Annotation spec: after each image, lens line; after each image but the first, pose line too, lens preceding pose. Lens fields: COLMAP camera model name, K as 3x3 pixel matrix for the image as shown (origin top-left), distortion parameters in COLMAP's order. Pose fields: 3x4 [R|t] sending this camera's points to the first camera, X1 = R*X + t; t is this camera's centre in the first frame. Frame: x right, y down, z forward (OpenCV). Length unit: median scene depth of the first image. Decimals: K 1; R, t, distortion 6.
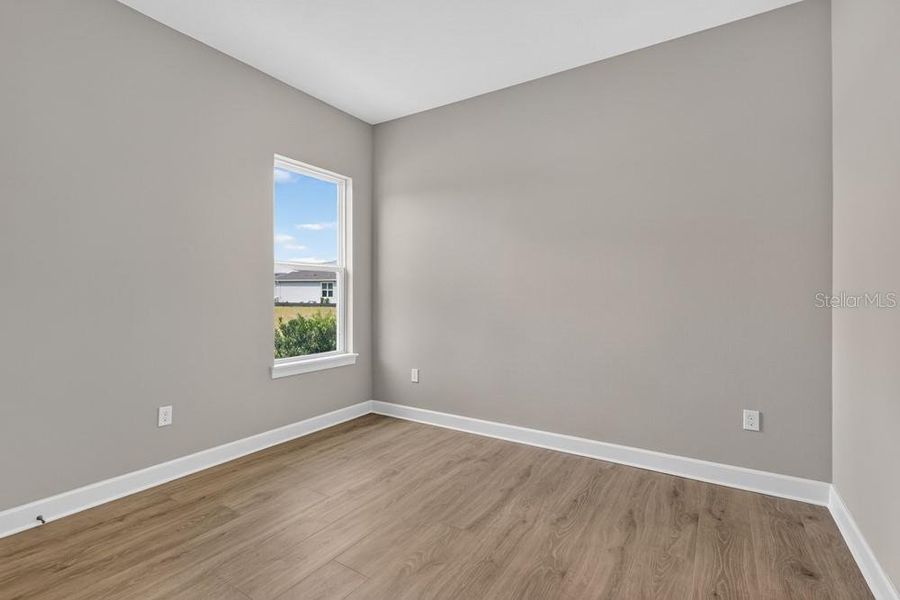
lens RADIAL K [[418.2, 0, 449.4], [0, 418.2, 289.5], [0, 0, 1]] dist [-0.001487, 0.000648]
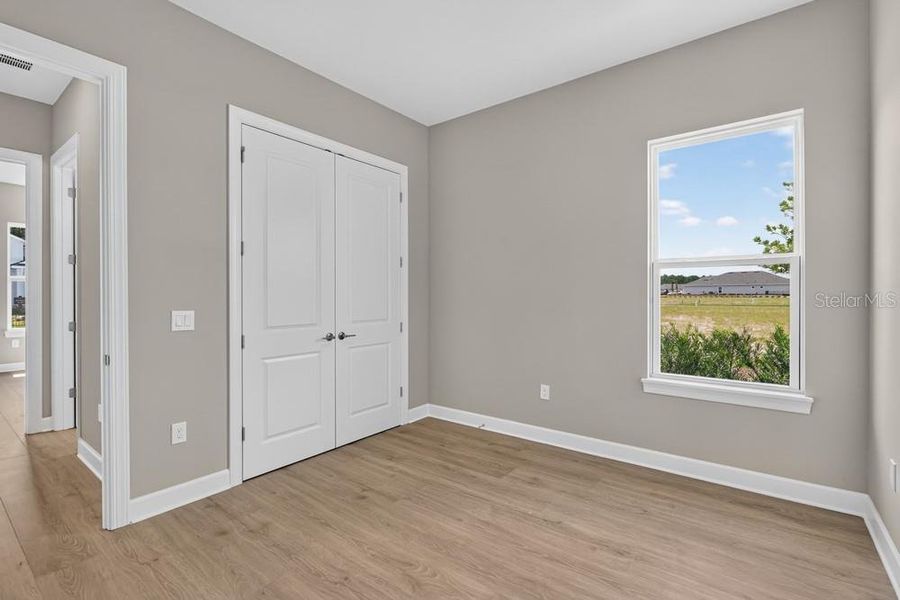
lens RADIAL K [[418.2, 0, 449.4], [0, 418.2, 289.5], [0, 0, 1]] dist [-0.001487, 0.000648]
pose [[-0.090470, -0.013167, -0.995812, 0.699478], [0.014454, 0.999790, -0.014532, -0.000712], [0.995794, -0.015708, -0.090261, 0.902317]]
